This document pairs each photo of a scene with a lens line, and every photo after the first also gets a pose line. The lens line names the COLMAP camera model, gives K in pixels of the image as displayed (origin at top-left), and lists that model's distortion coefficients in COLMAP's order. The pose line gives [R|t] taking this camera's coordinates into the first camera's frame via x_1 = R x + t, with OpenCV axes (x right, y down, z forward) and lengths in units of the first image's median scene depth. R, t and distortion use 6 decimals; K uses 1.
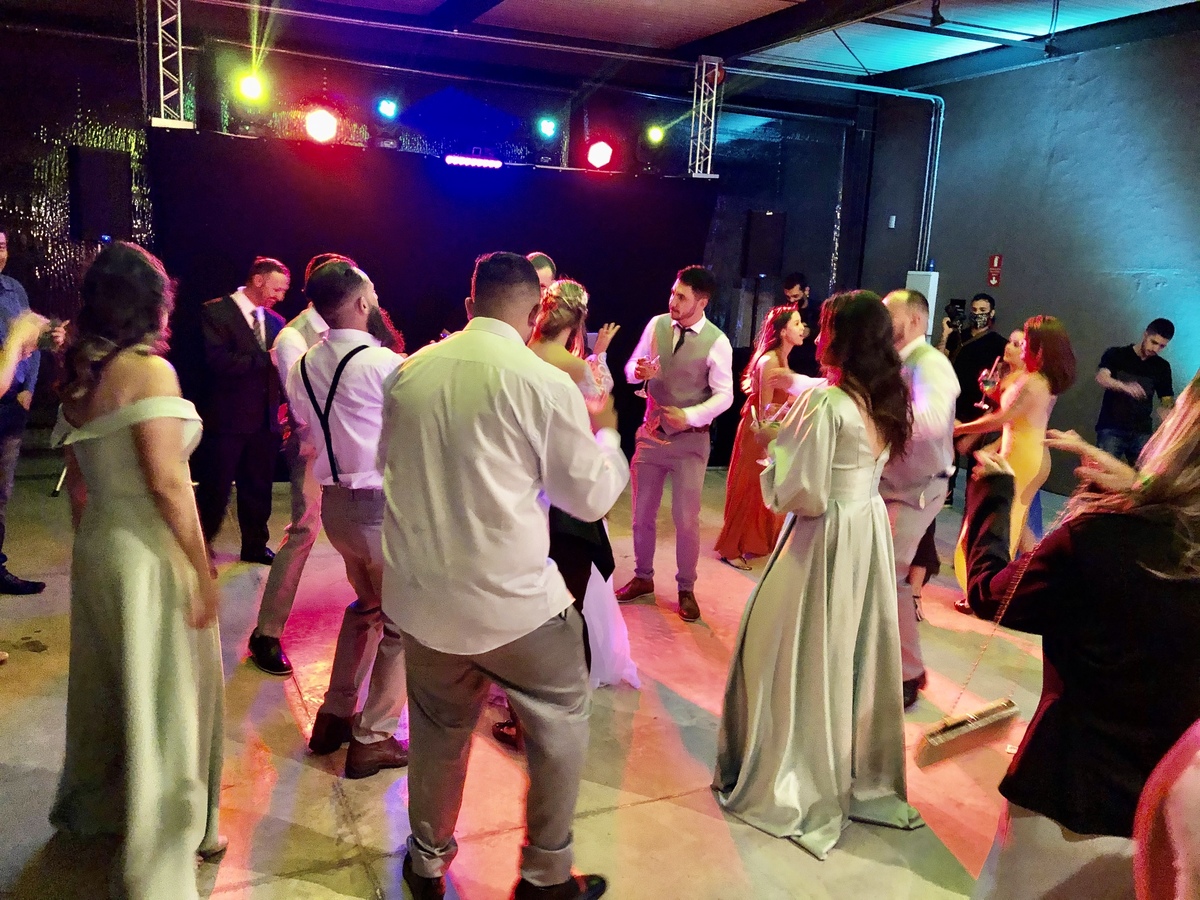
lens RADIAL K [[1012.3, 0, 600.0], [0, 1012.3, 450.0], [0, 0, 1]] dist [0.010818, -0.000426]
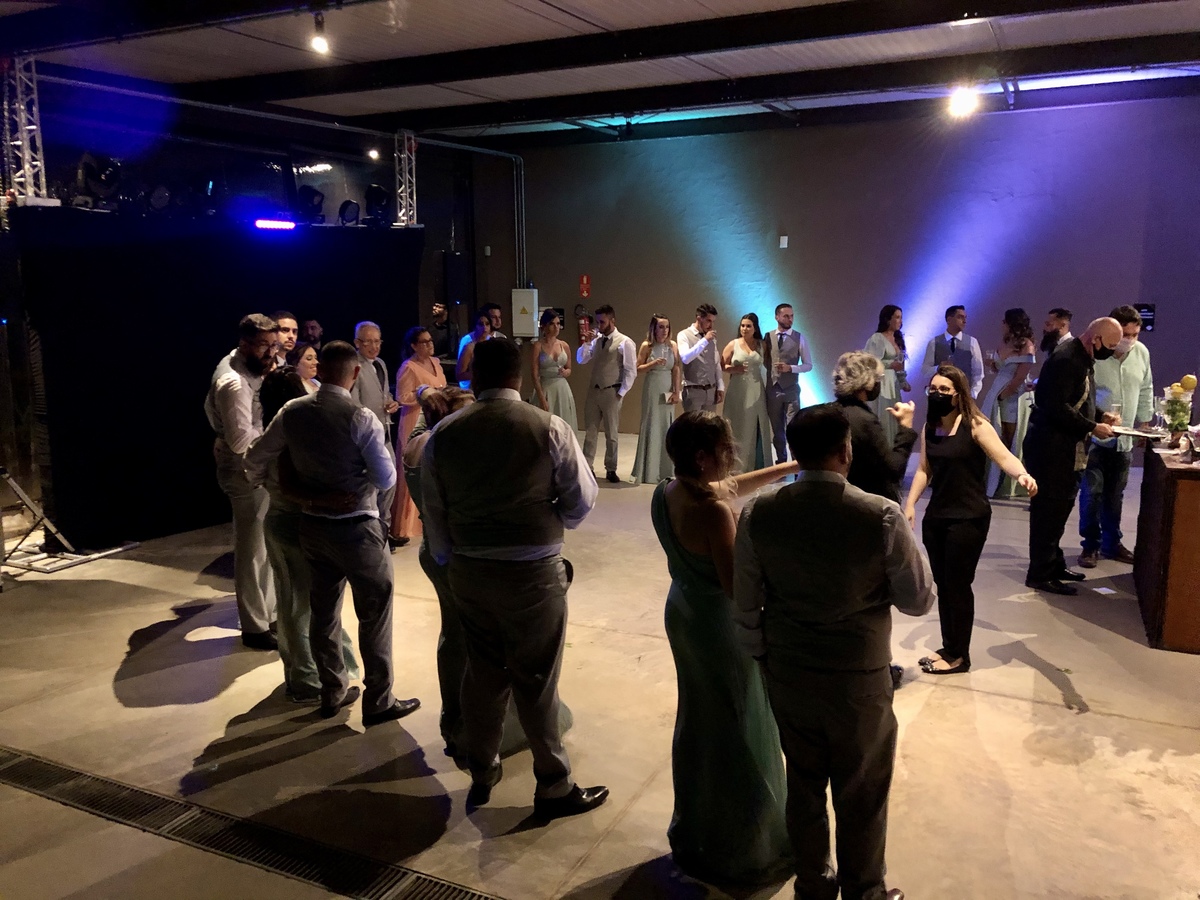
lens RADIAL K [[1012.3, 0, 600.0], [0, 1012.3, 450.0], [0, 0, 1]] dist [0.010818, -0.000426]
pose [[0.772460, -0.162136, 0.614018, -0.580578], [0.157276, 0.985582, 0.062391, -0.046583], [-0.615281, 0.048375, 0.786823, -0.111965]]
